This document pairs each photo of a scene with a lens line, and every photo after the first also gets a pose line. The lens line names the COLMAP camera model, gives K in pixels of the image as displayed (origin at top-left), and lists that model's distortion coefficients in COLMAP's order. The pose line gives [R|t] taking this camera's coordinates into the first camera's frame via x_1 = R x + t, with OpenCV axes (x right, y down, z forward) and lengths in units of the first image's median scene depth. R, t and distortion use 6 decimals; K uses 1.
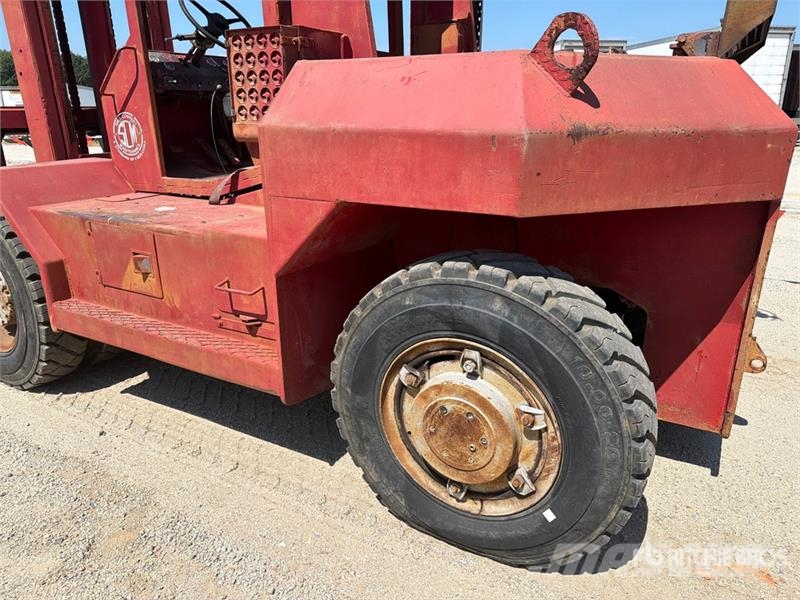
lens RADIAL K [[561.3, 0, 404.2], [0, 561.3, 301.6], [0, 0, 1]] dist [0.061955, -0.083254]
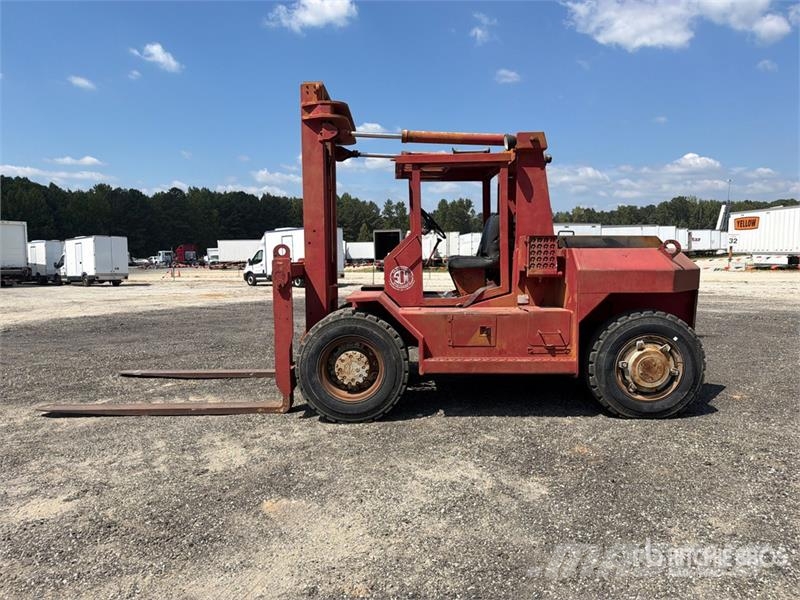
lens RADIAL K [[561.3, 0, 393.2], [0, 561.3, 302.9], [0, 0, 1]] dist [0.061955, -0.083254]
pose [[0.875559, -0.041231, 0.481348, -2.117440], [0.158273, 0.965845, -0.205164, 0.253522], [-0.456449, 0.255818, 0.852180, -0.848062]]
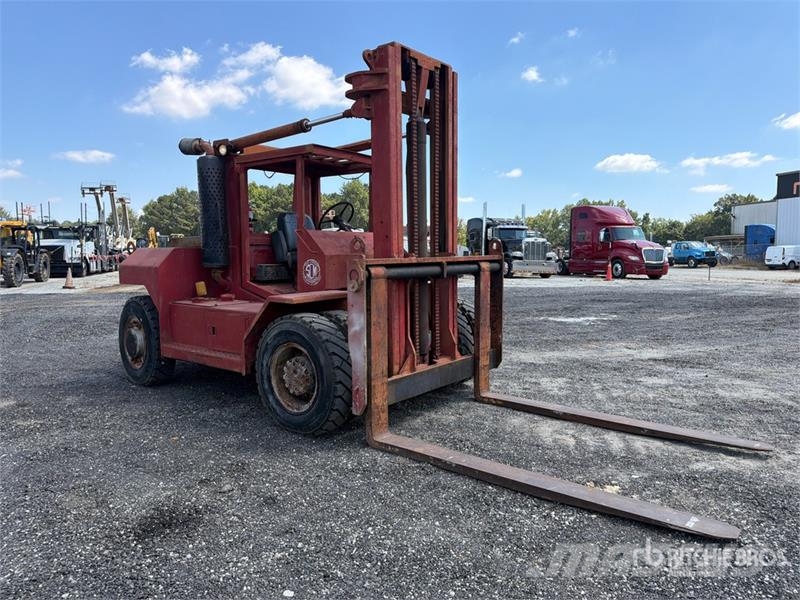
lens RADIAL K [[561.3, 0, 398.6], [0, 561.3, 296.5], [0, 0, 1]] dist [0.061955, -0.083254]
pose [[-0.986810, -0.000981, 0.161878, -1.303762], [0.063791, 0.916710, 0.394428, -1.515894], [-0.148782, 0.399552, -0.904556, 4.319579]]
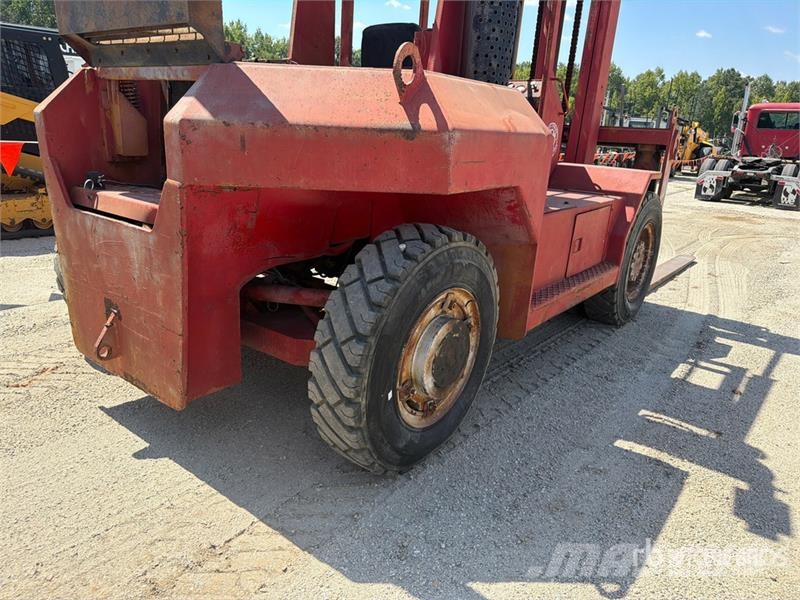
lens RADIAL K [[561.3, 0, 399.9], [0, 561.3, 301.5], [0, 0, 1]] dist [0.061955, -0.083254]
pose [[-0.146799, 0.290309, -0.945606, 1.703533], [-0.361387, 0.874139, 0.324471, -0.561549], [0.920787, 0.389362, -0.023409, 1.698883]]
